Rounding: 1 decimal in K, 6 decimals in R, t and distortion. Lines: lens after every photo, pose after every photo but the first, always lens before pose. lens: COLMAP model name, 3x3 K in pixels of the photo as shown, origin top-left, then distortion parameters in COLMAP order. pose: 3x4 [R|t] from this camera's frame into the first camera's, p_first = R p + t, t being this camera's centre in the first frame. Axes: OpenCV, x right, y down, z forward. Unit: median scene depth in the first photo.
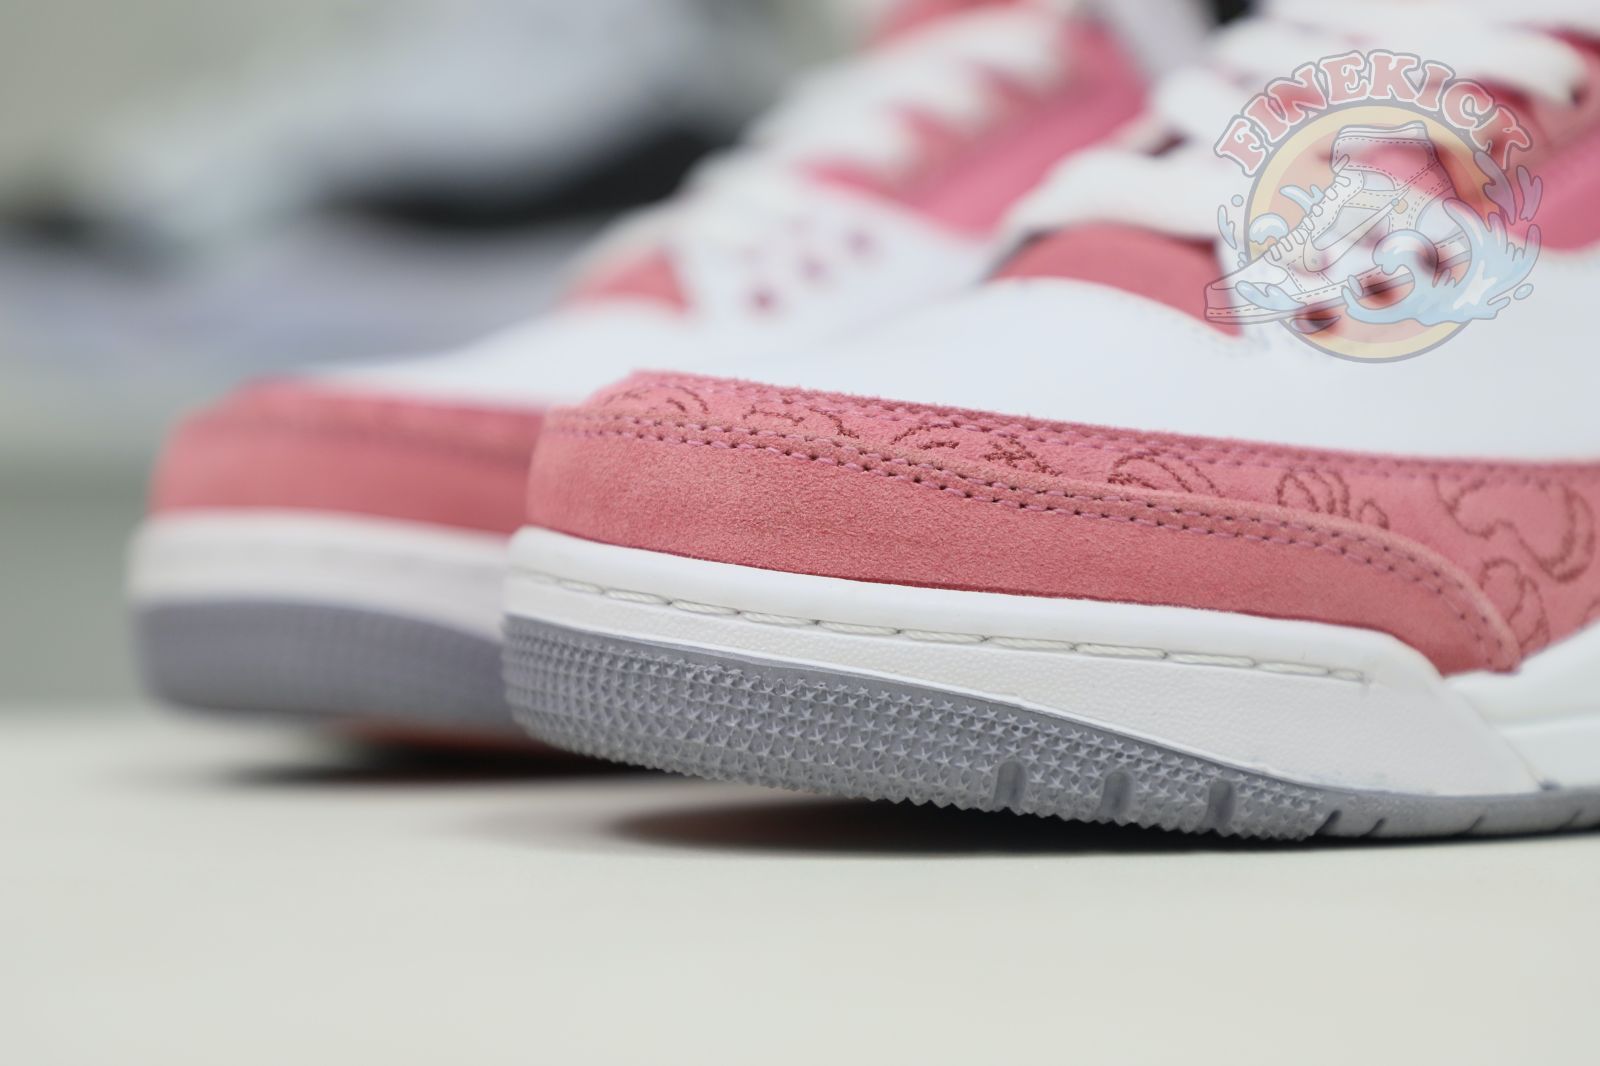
lens RADIAL K [[4281.1, 0, 800.0], [0, 4281.1, 533.0], [0, 0, 1]] dist [0.334570, 1.150900]
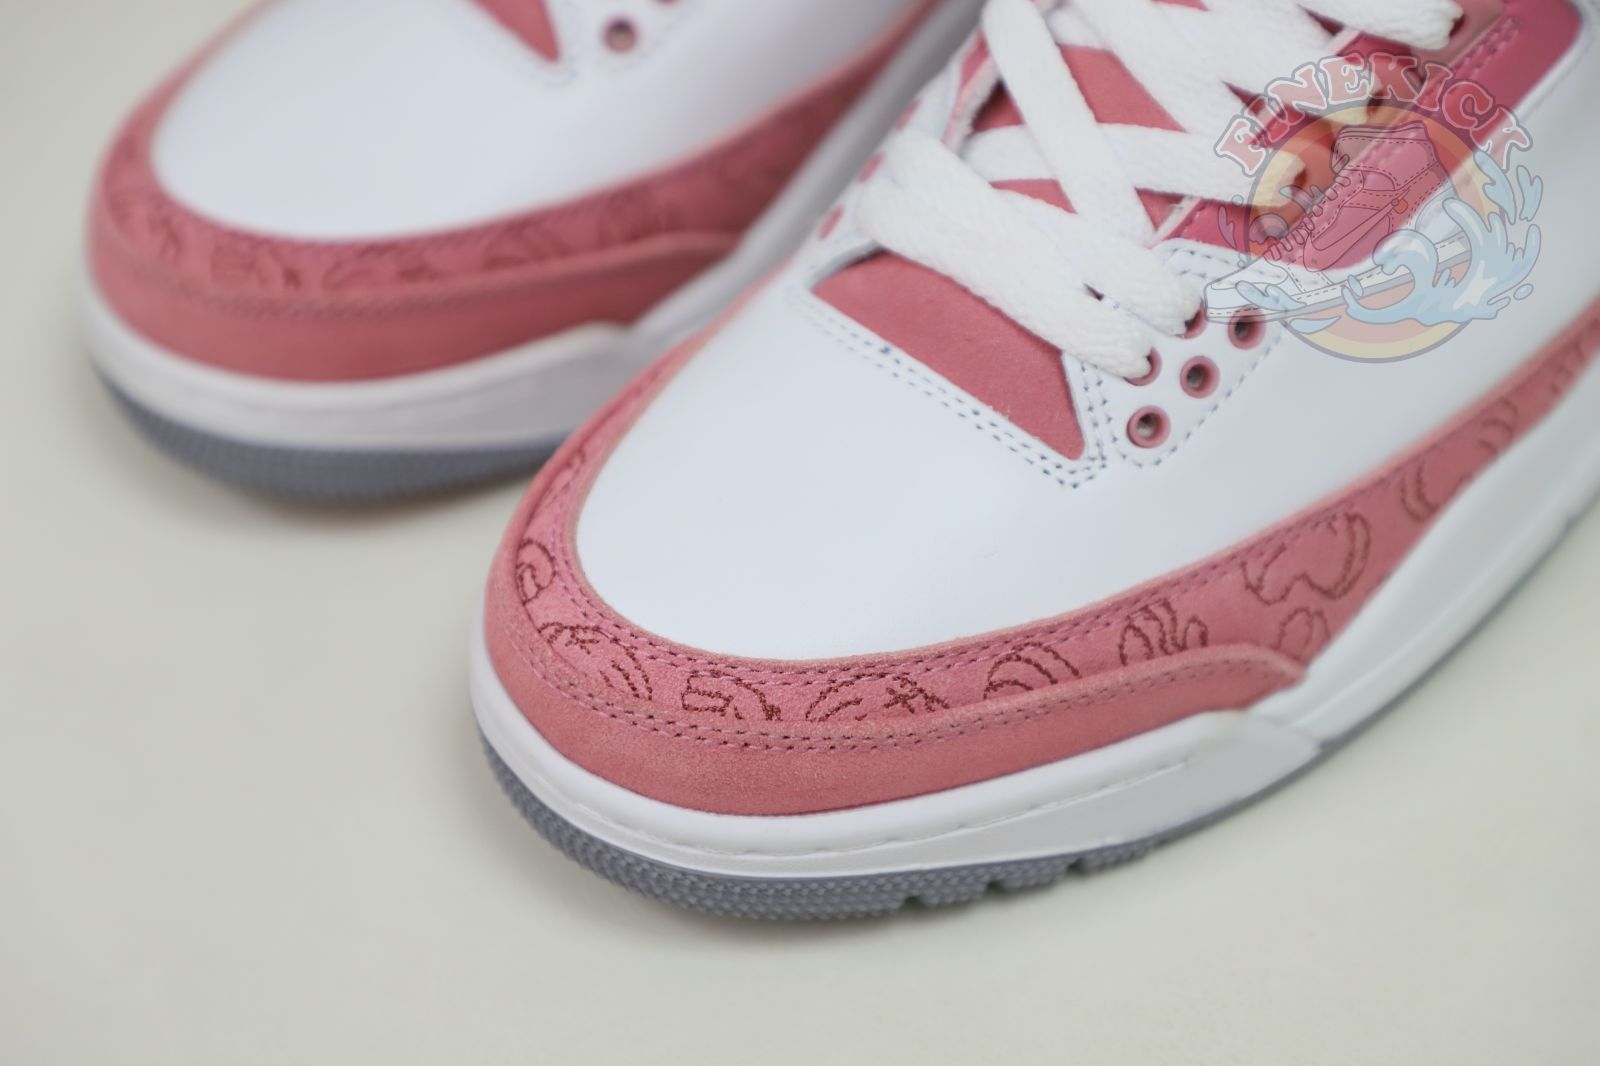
lens RADIAL K [[4281.1, 0, 800.0], [0, 4281.1, 533.0], [0, 0, 1]] dist [0.334570, 1.150900]
pose [[0.992343, -0.112203, 0.051635, -0.036486], [0.044106, 0.712395, 0.700391, -0.883732], [-0.115370, -0.692751, 0.711889, 0.177933]]
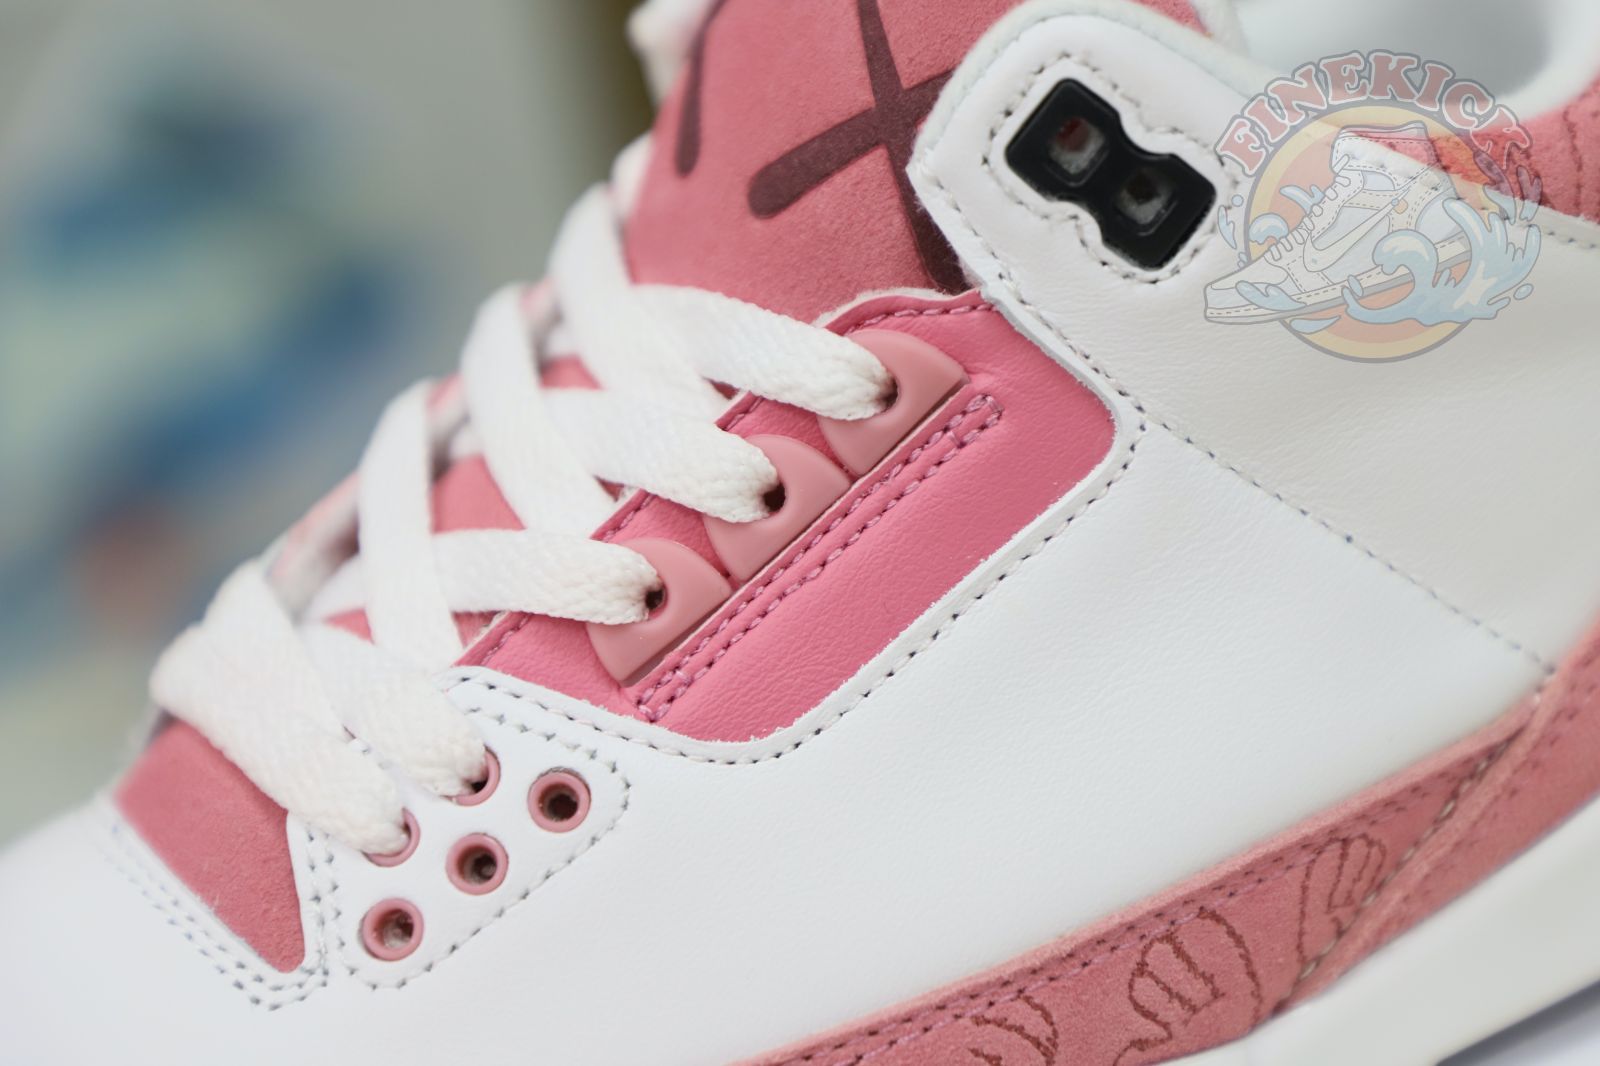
lens RADIAL K [[4281.1, 0, 800.0], [0, 4281.1, 533.0], [0, 0, 1]] dist [0.334570, 1.150900]
pose [[0.941423, -0.095301, -0.323482, 0.473423], [0.195898, 0.935340, 0.294557, -0.349539], [0.274494, -0.340672, 0.899219, 0.357907]]
